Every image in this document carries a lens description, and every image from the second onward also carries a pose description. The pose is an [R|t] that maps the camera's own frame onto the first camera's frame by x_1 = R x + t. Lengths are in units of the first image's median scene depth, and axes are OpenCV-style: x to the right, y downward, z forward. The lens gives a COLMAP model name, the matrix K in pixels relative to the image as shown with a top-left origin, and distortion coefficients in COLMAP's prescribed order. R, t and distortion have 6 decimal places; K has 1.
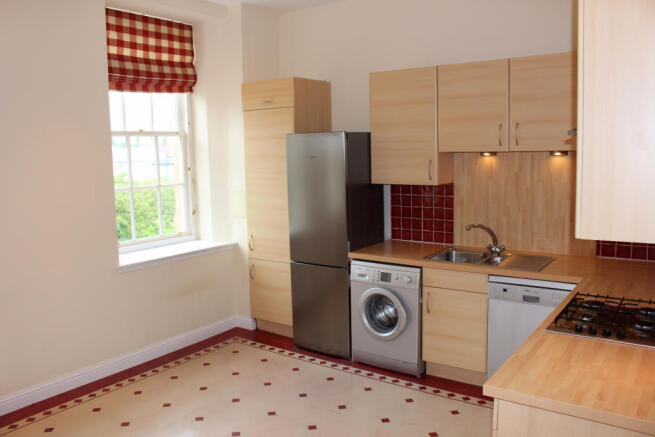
lens RADIAL K [[549.6, 0, 327.5], [0, 549.6, 218.5], [0, 0, 1]] dist [-0.102202, 0.011657]
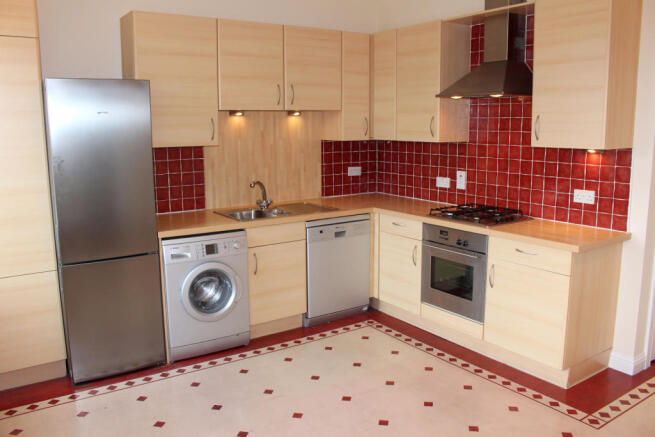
lens RADIAL K [[549.6, 0, 327.5], [0, 549.6, 218.5], [0, 0, 1]] dist [-0.102202, 0.011657]
pose [[0.342667, -0.145617, 0.928103, -0.638247], [0.114296, 0.987038, 0.112663, -0.021207], [-0.932478, 0.067473, 0.354869, 0.501217]]
